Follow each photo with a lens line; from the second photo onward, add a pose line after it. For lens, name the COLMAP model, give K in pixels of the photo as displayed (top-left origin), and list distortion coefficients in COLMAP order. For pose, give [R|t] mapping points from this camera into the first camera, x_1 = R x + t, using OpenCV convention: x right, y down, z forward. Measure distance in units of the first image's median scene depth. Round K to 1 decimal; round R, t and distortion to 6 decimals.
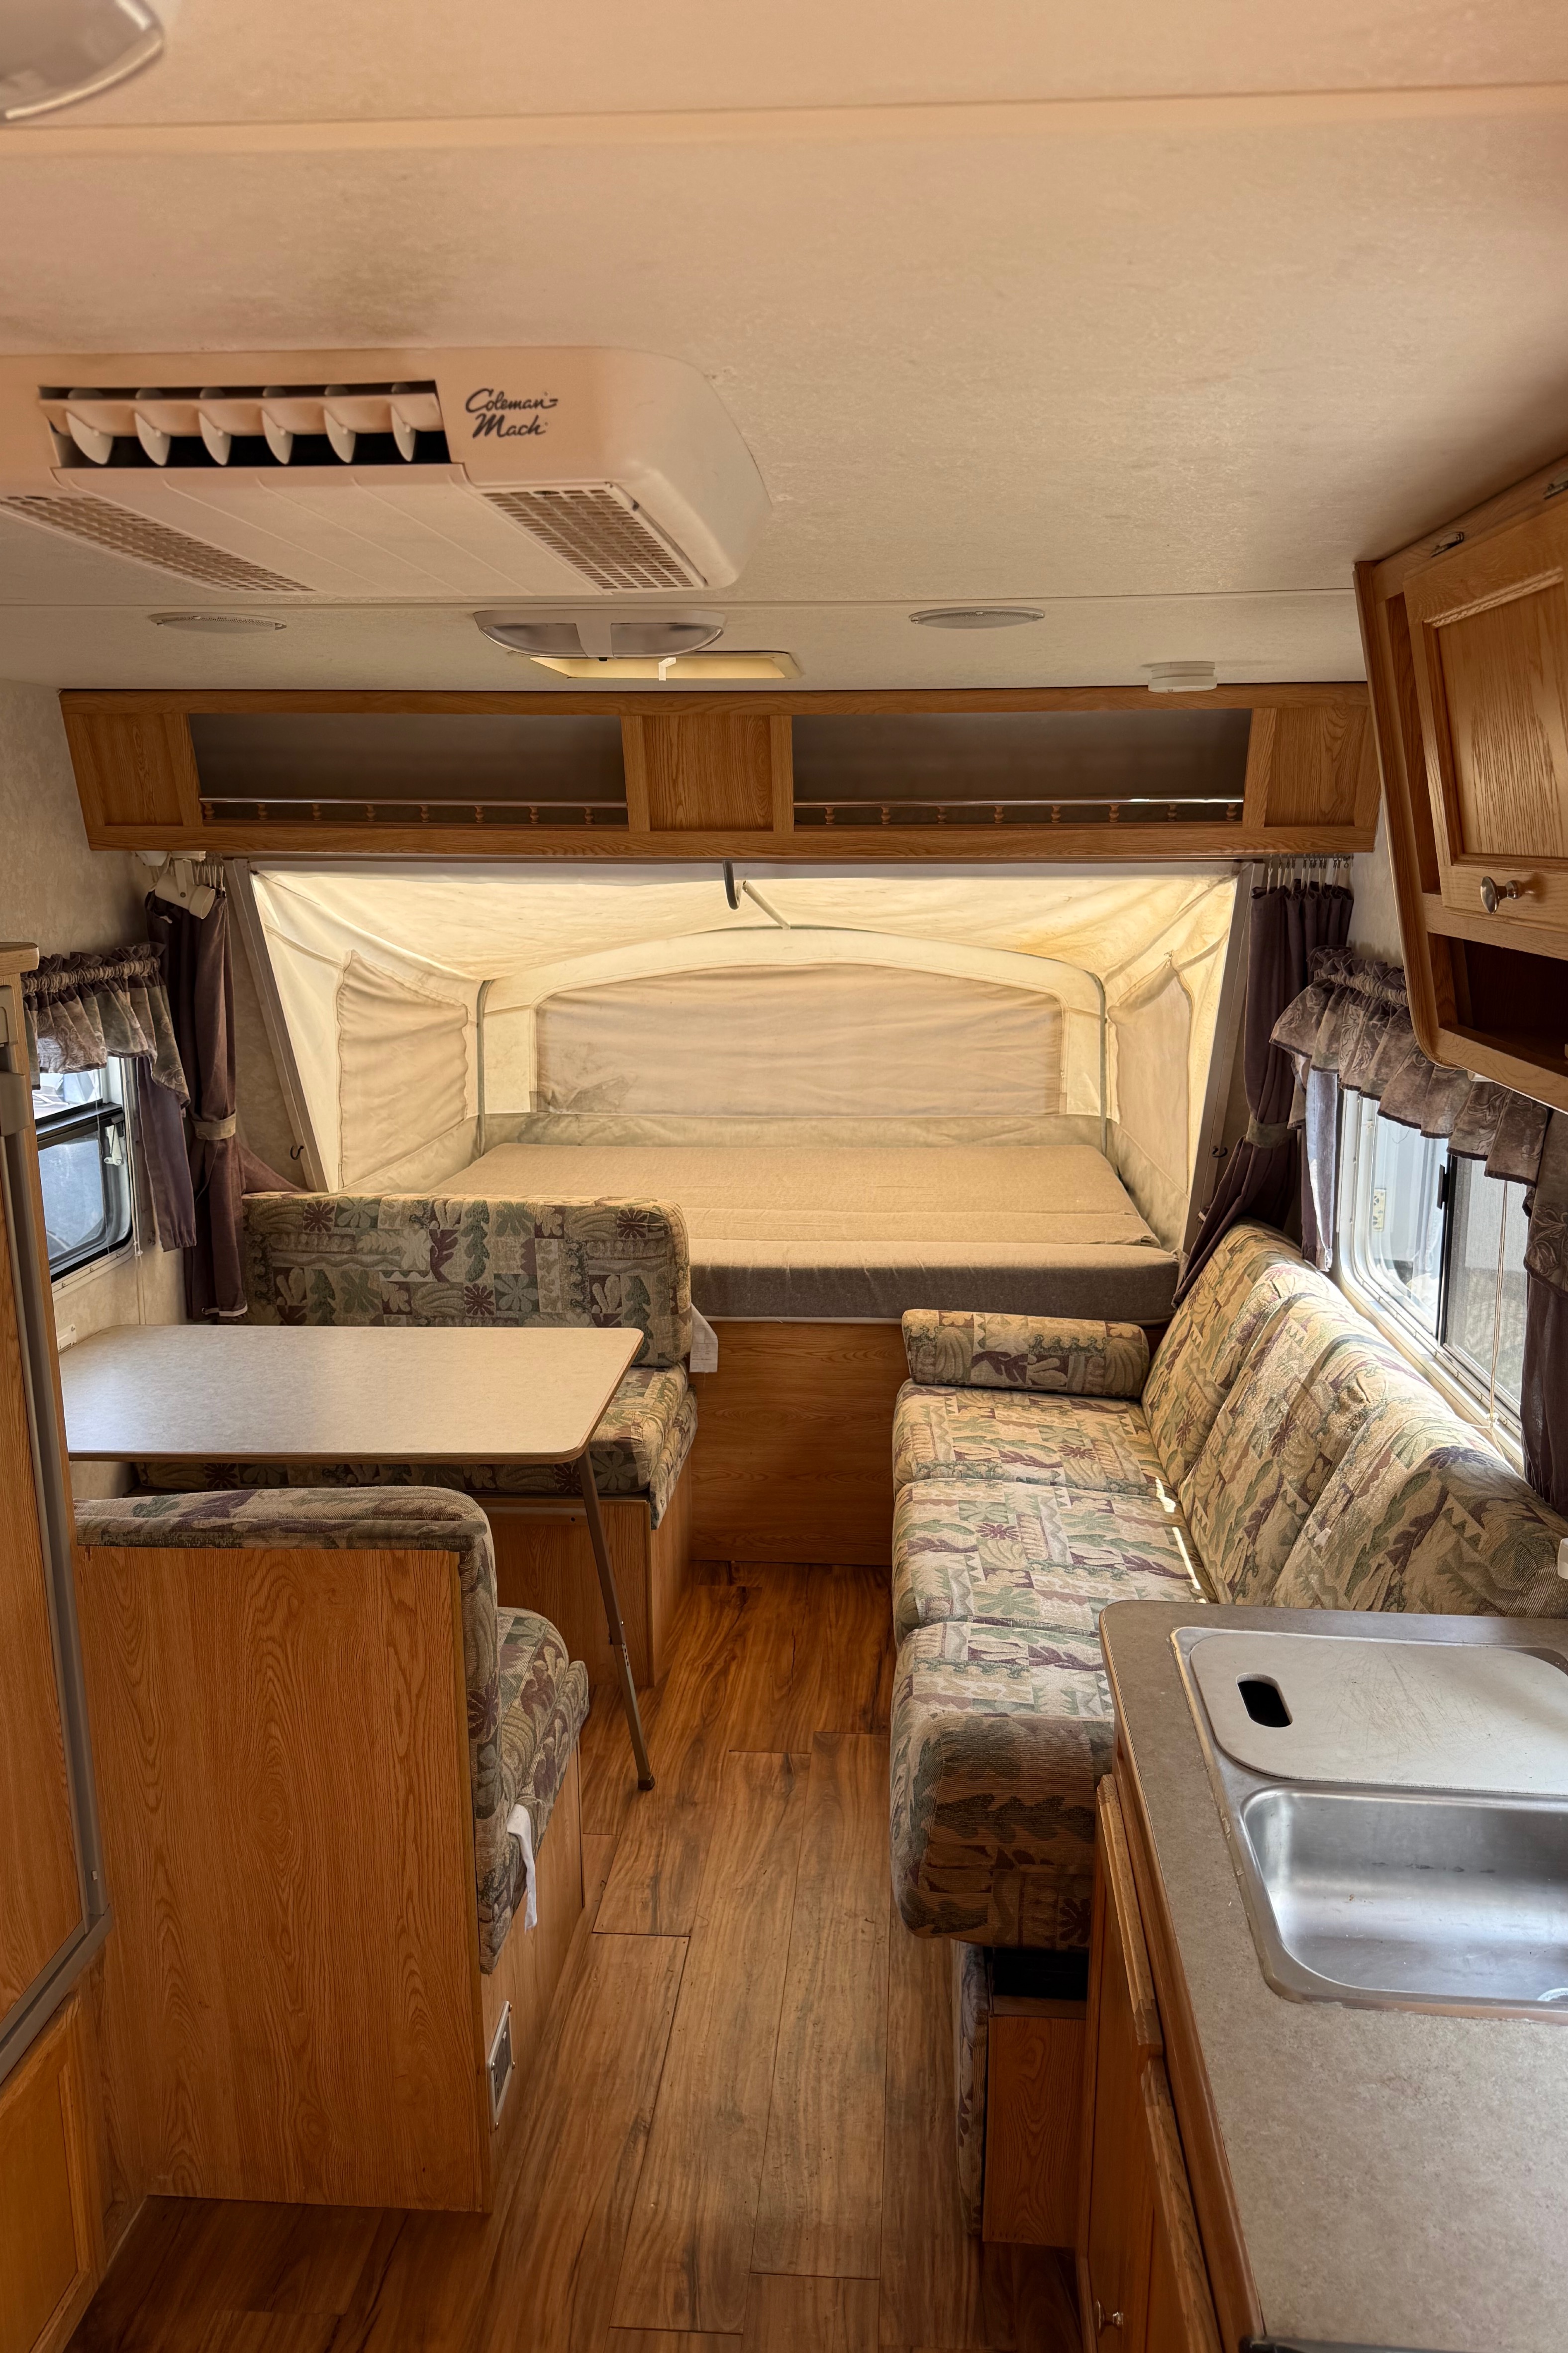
lens RADIAL K [[1687.0, 0, 784.0], [0, 1687.0, 1176.5], [0, 0, 1]] dist [0.184180, -0.384757]
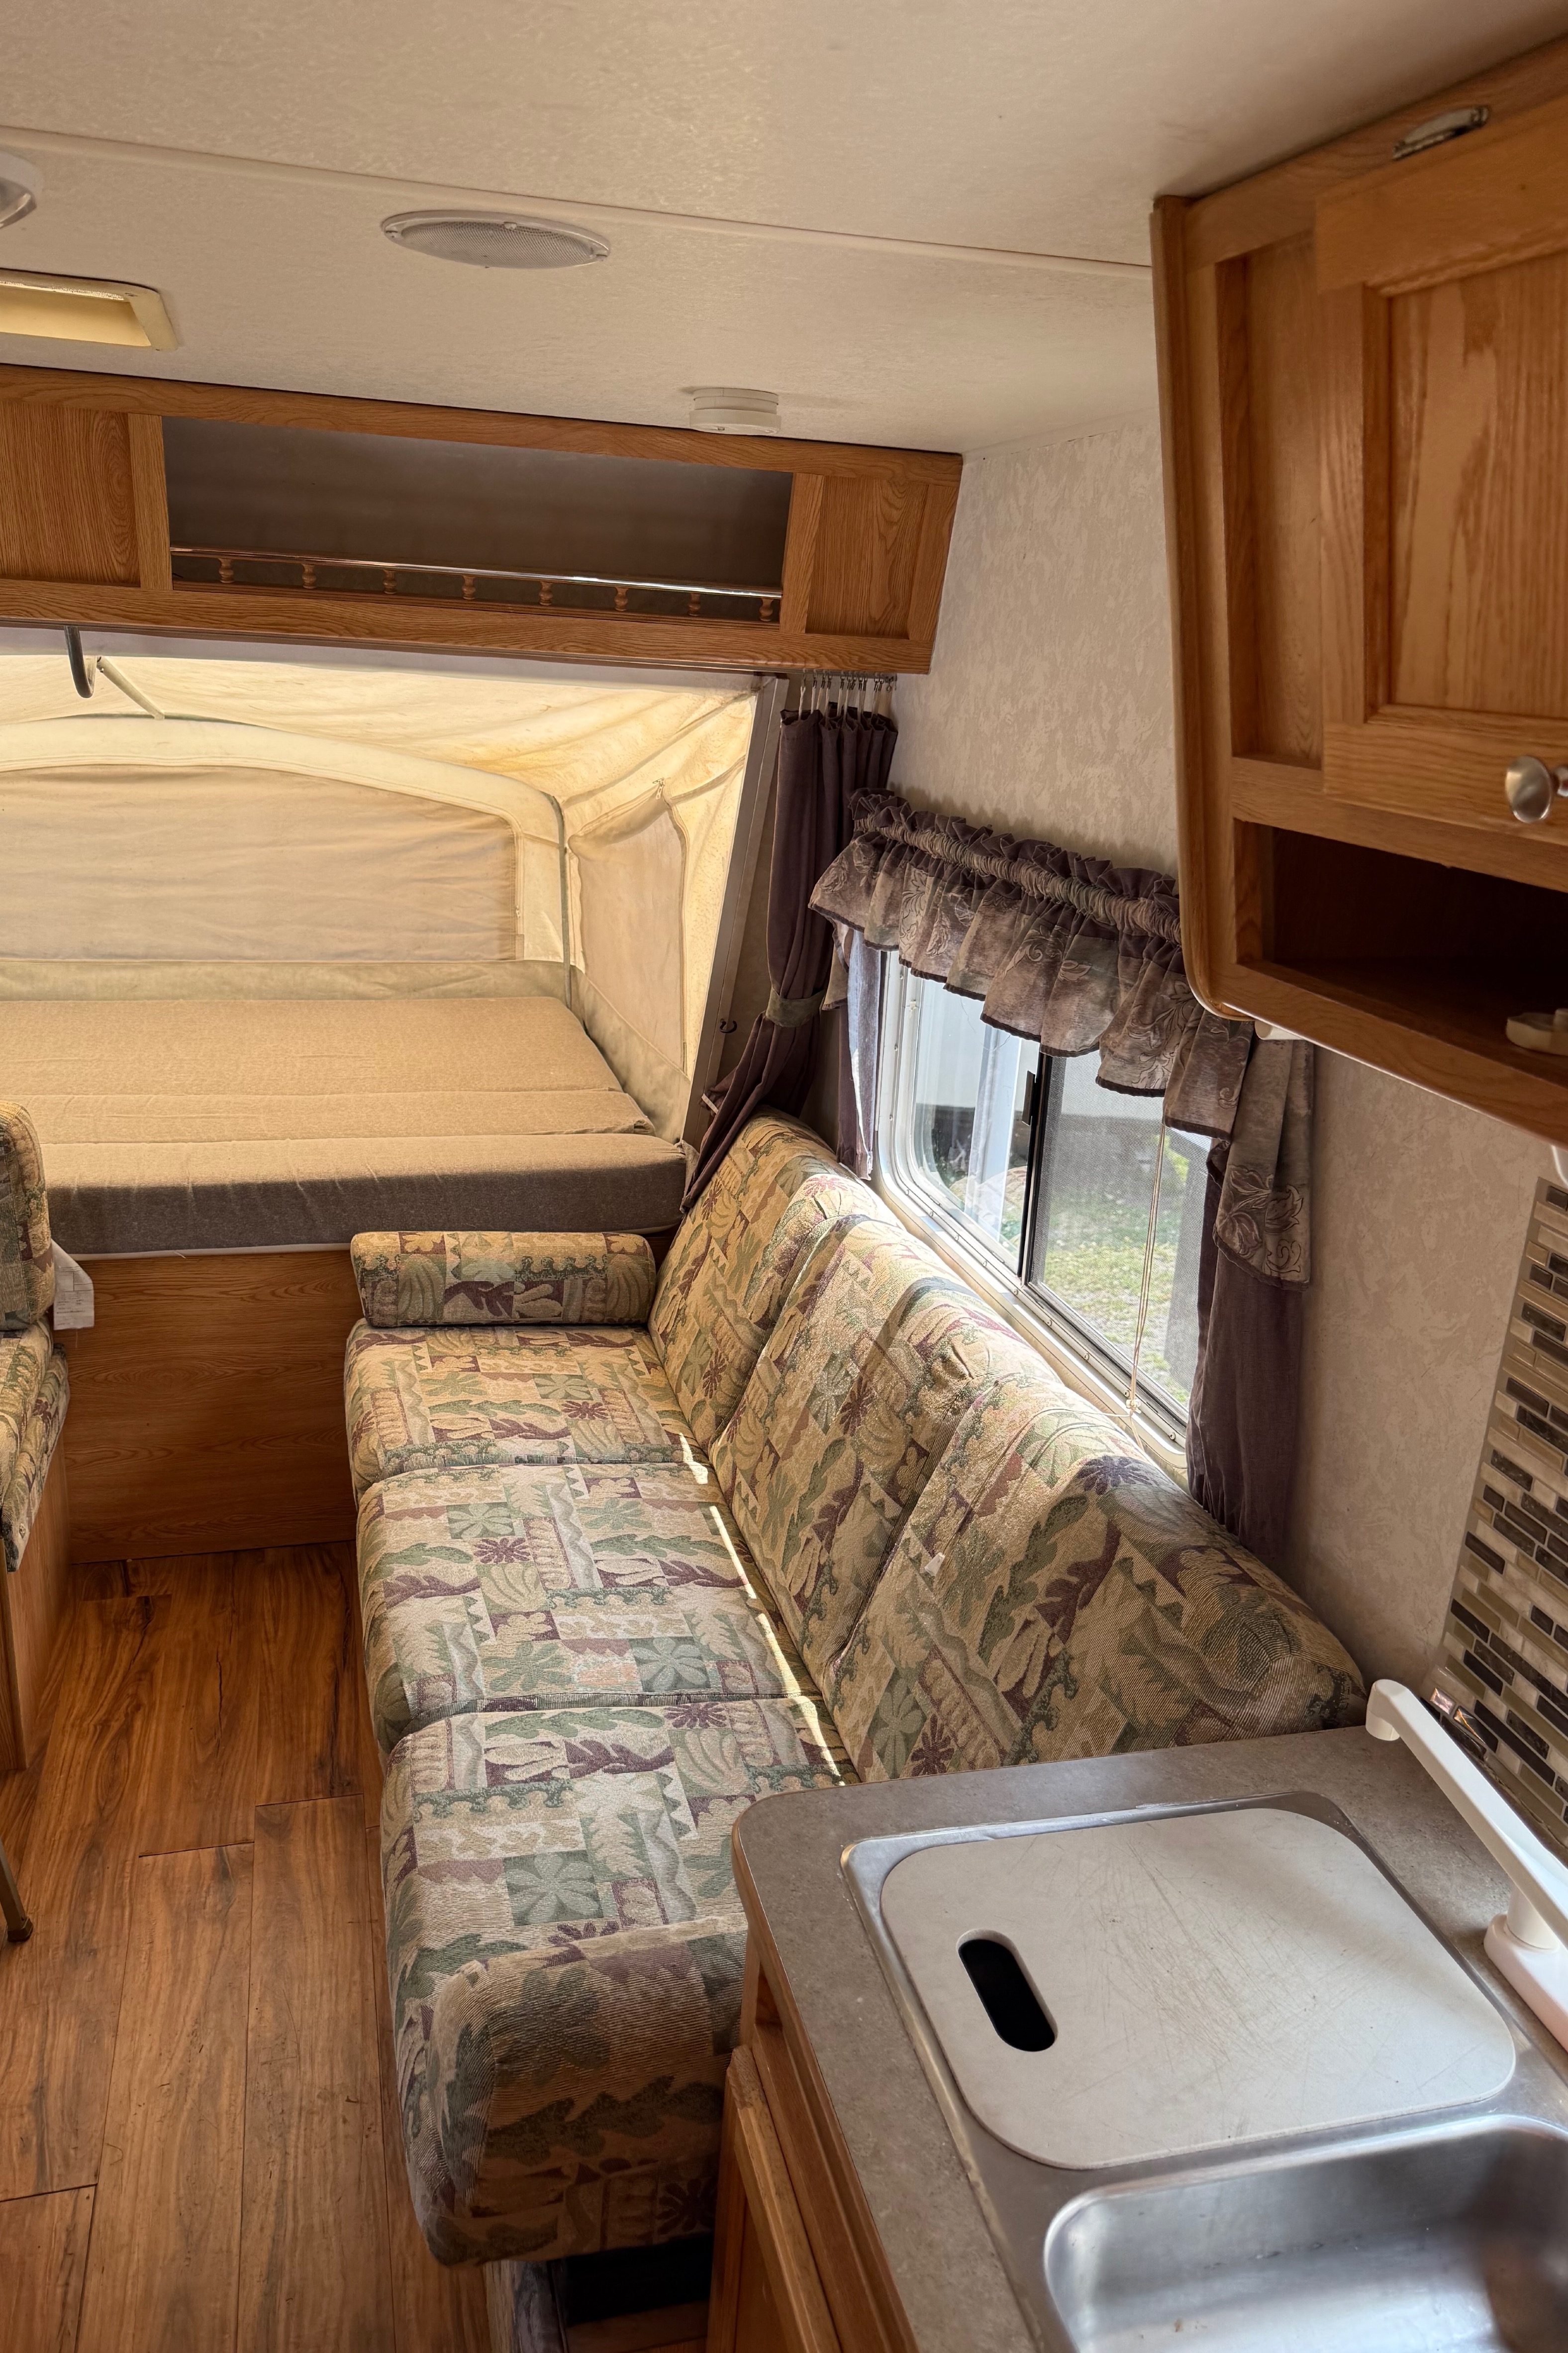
lens RADIAL K [[1687.0, 0, 784.0], [0, 1687.0, 1176.5], [0, 0, 1]] dist [0.184180, -0.384757]
pose [[0.941207, -0.045693, 0.334725, -0.005005], [0.007295, 0.993329, 0.115083, -0.043745], [-0.337751, -0.105875, 0.935262, 0.228373]]
